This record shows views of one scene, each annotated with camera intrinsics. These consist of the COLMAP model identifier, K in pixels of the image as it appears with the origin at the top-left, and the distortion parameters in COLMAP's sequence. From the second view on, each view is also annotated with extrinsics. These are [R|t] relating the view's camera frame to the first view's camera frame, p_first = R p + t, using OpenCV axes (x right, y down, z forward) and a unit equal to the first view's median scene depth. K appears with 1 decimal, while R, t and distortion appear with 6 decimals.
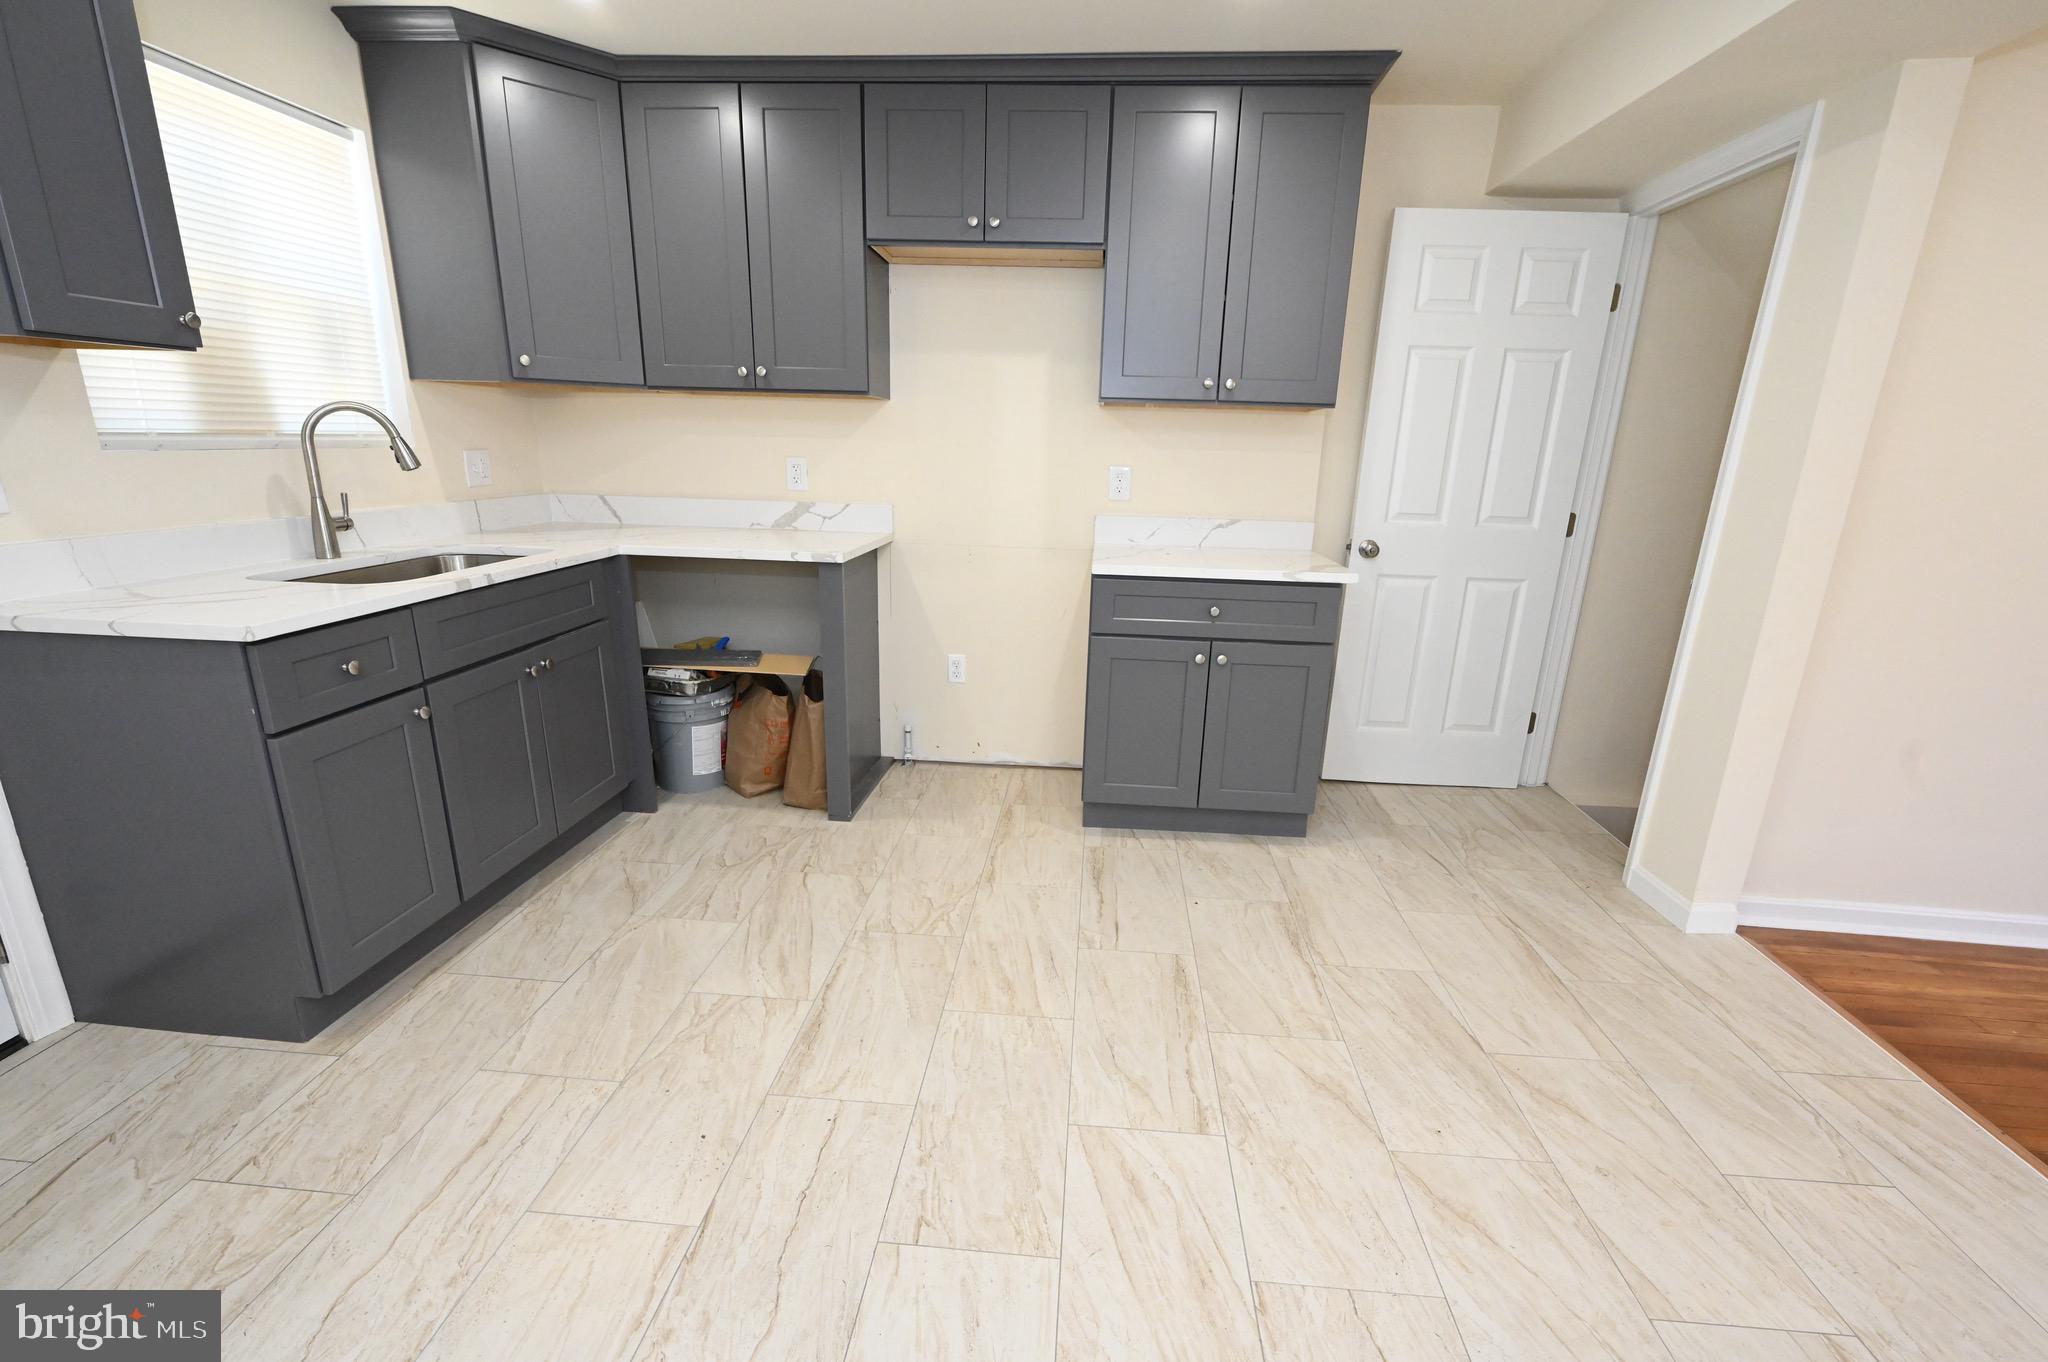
lens RADIAL K [[872.2, 0, 1037.5], [0, 872.2, 681.4], [0, 0, 1]] dist [-0.002853, 0.000411]
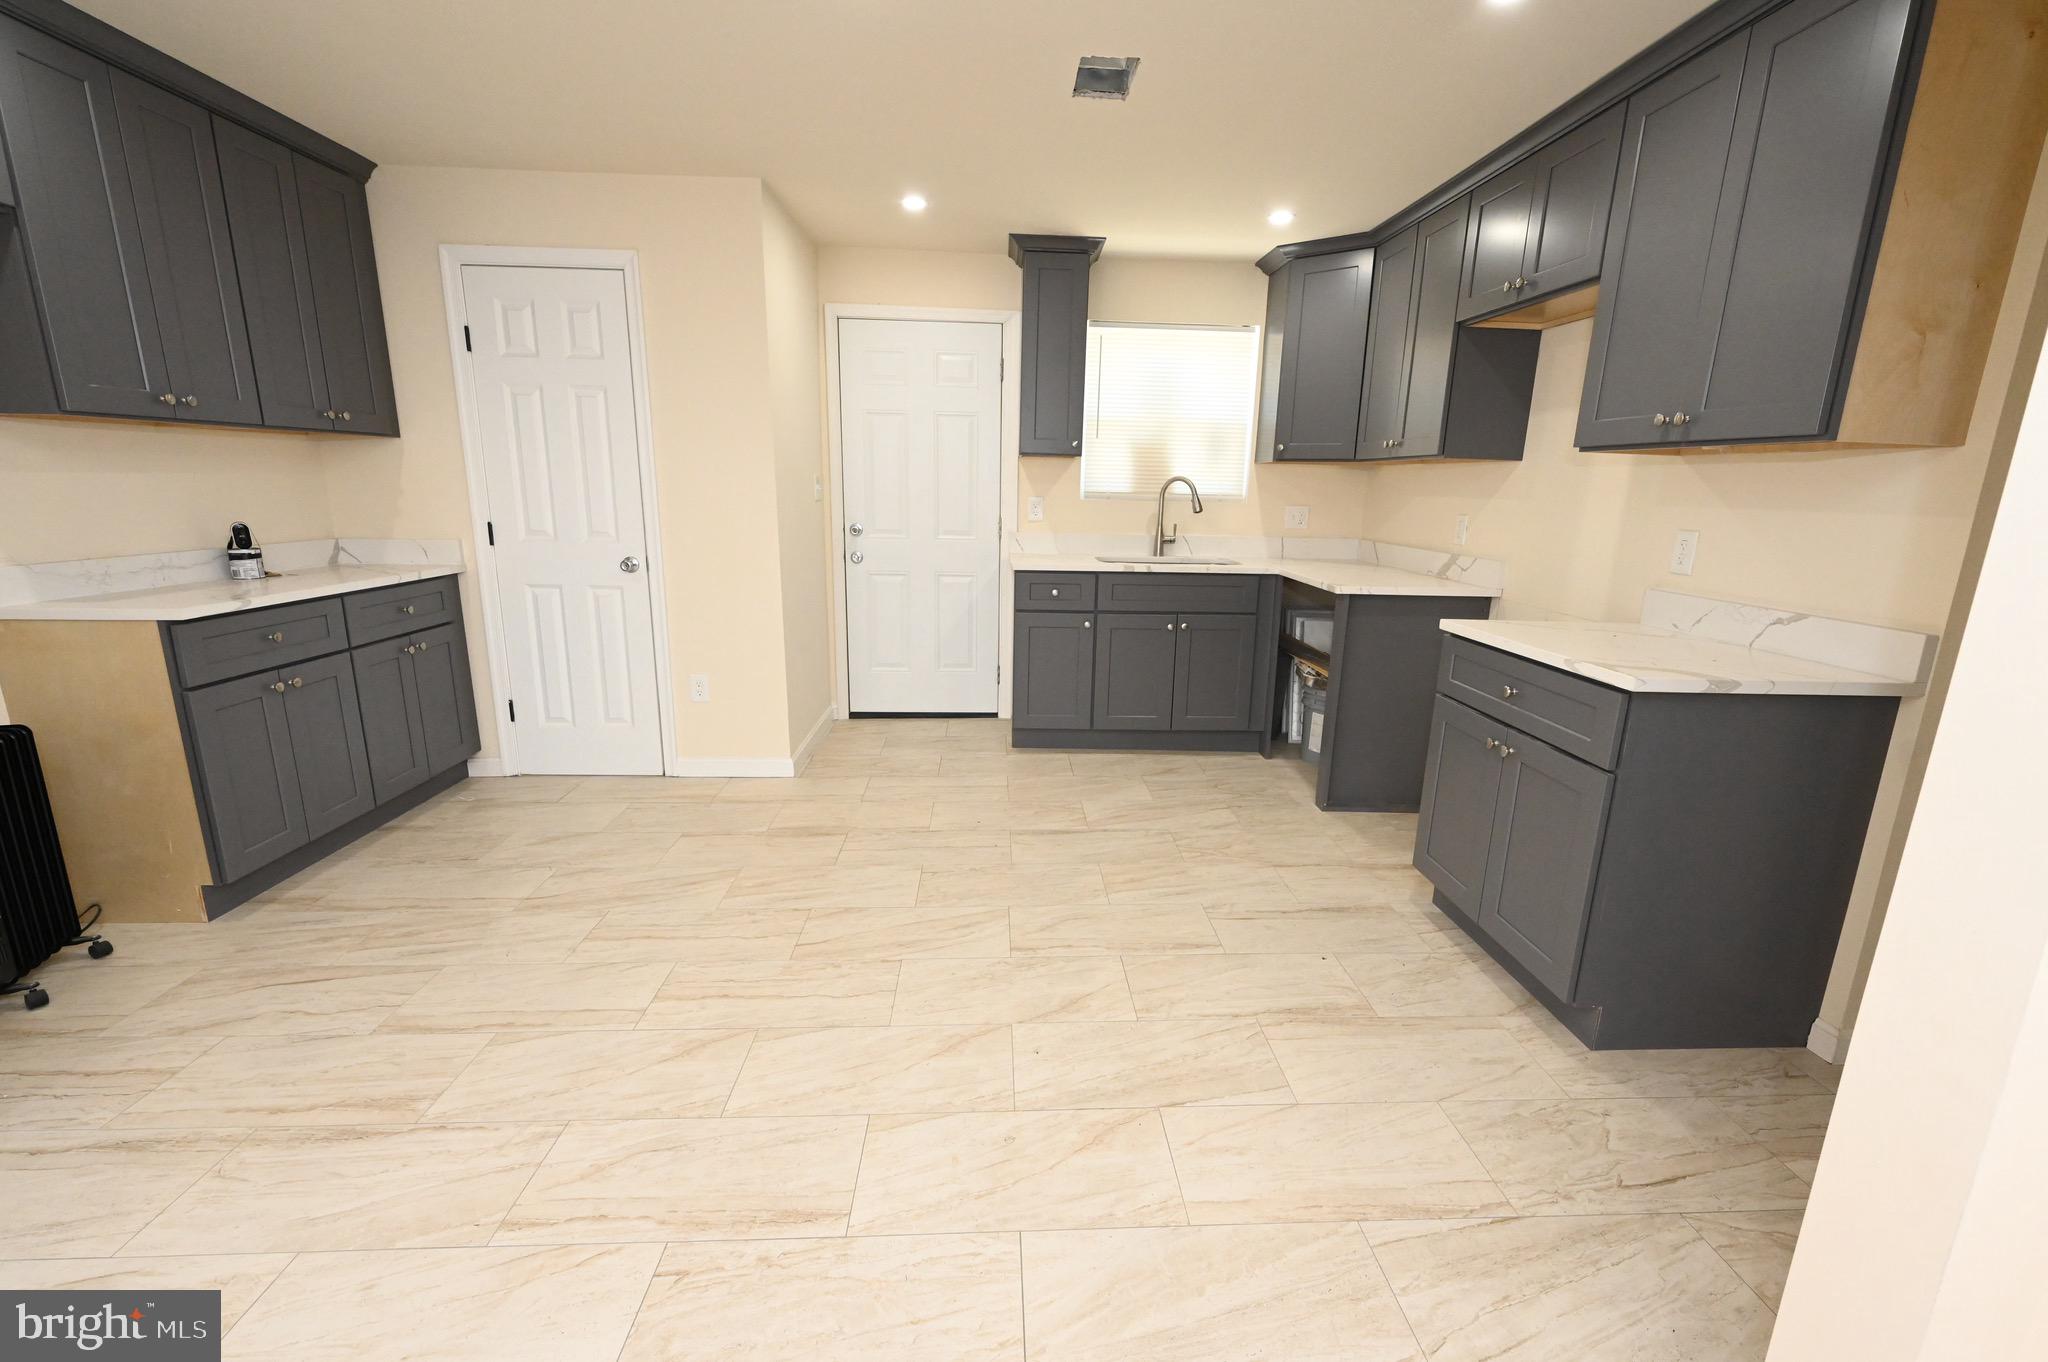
lens RADIAL K [[872.2, 0, 1040.4], [0, 872.2, 681.8], [0, 0, 1]] dist [-0.002853, 0.000411]
pose [[0.127481, 0.197310, -0.972017, 1.048827], [-0.283444, 0.946391, 0.154934, -0.100349], [0.950478, 0.255761, 0.176573, 0.461456]]
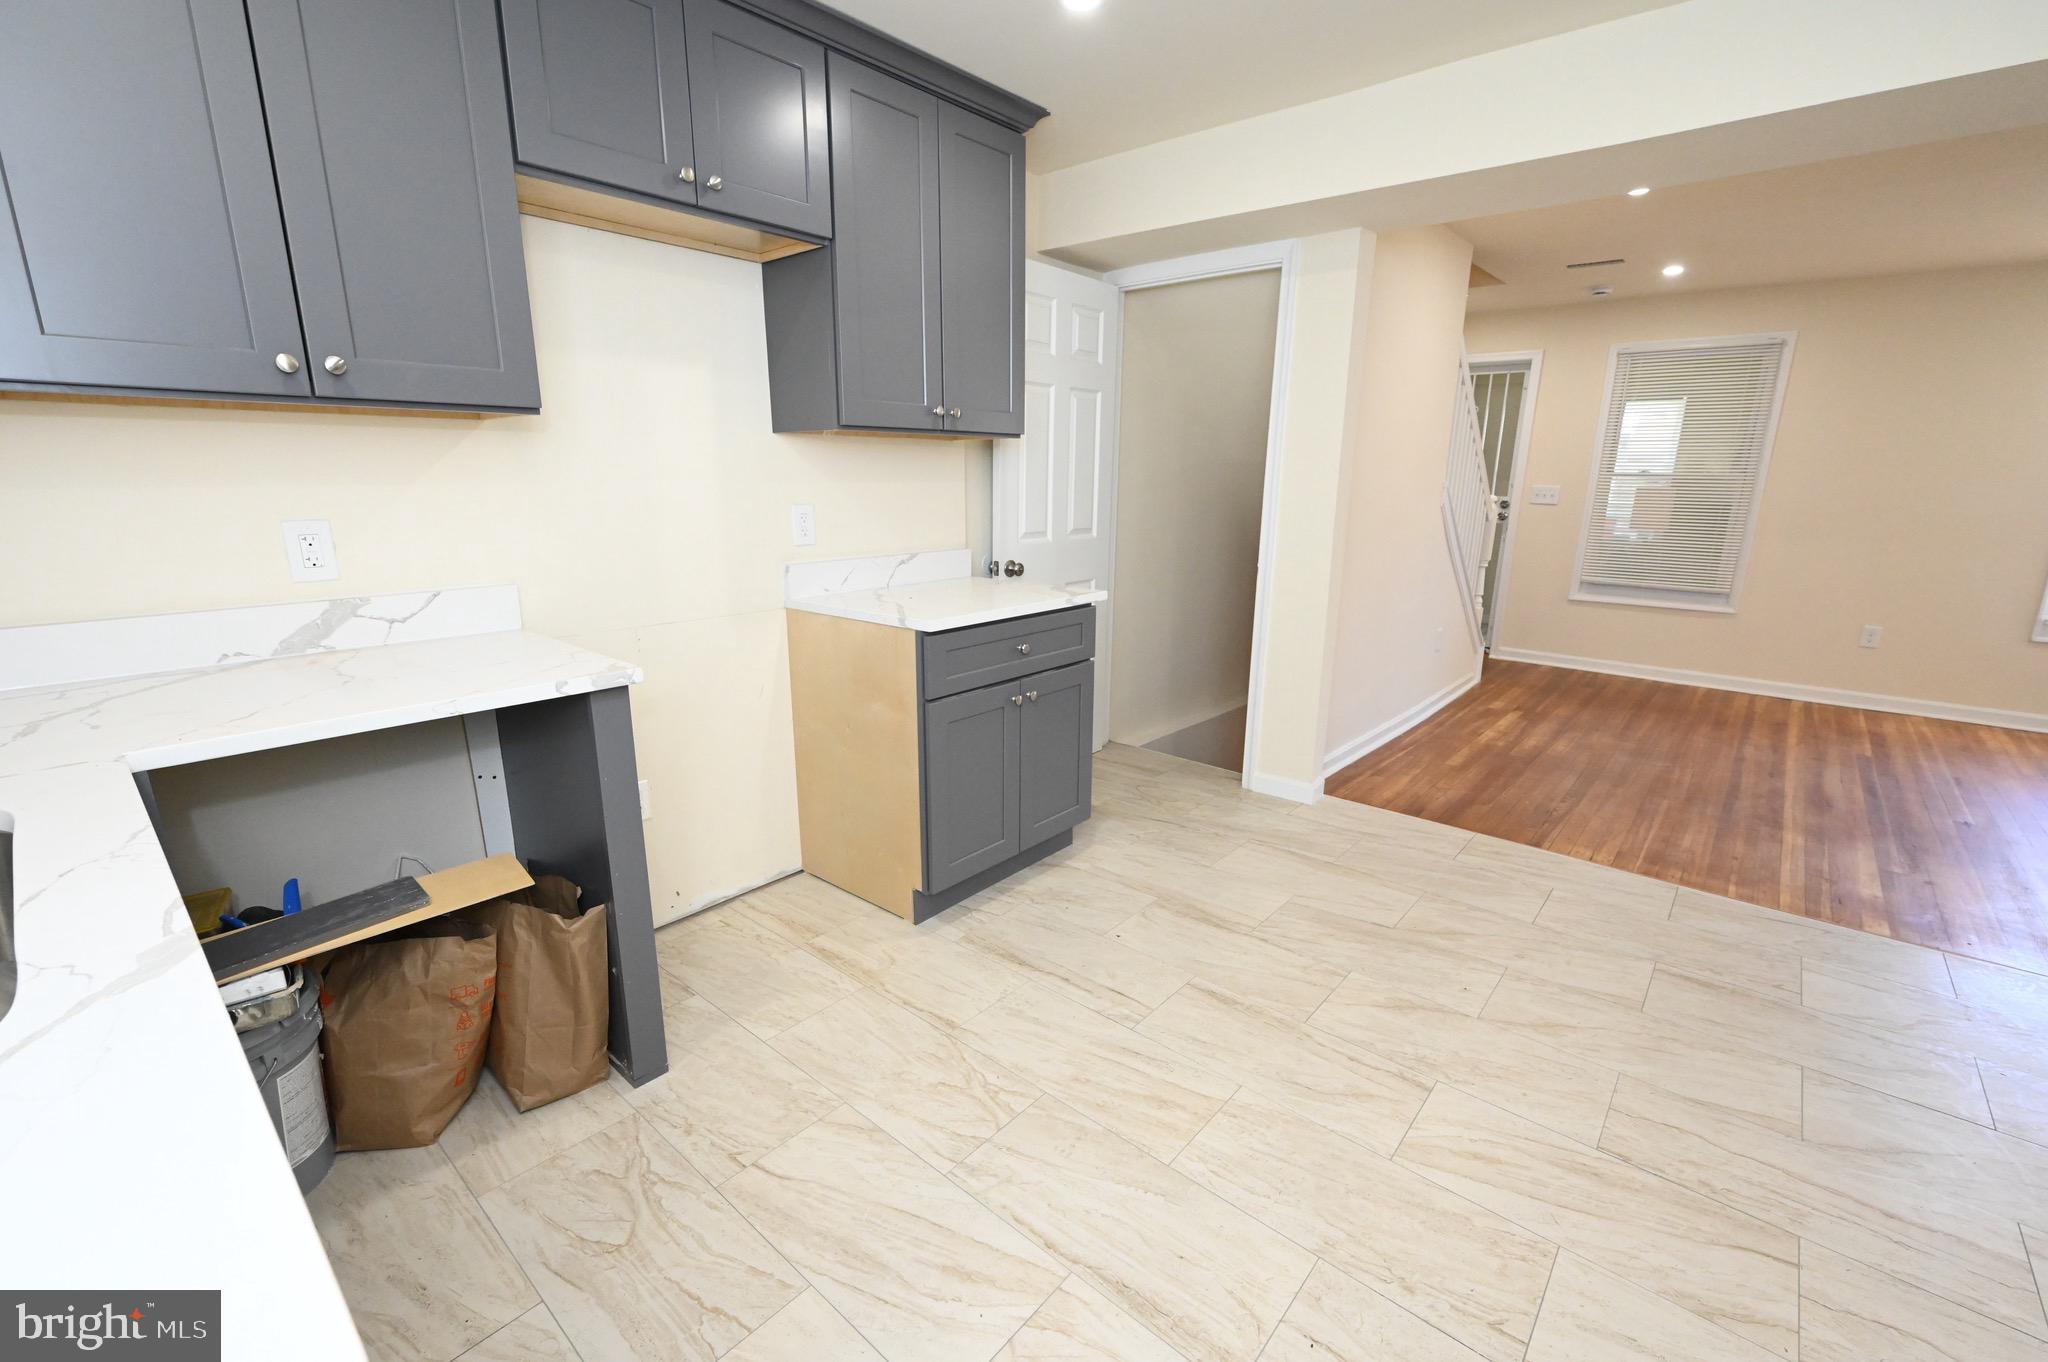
lens RADIAL K [[872.2, 0, 1019.6], [0, 872.2, 684.1], [0, 0, 1]] dist [-0.002853, 0.000411]
pose [[0.598914, -0.214686, 0.771500, -0.606050], [0.223547, 0.969918, 0.096360, -0.149178], [-0.768979, 0.114755, 0.628890, 0.438453]]
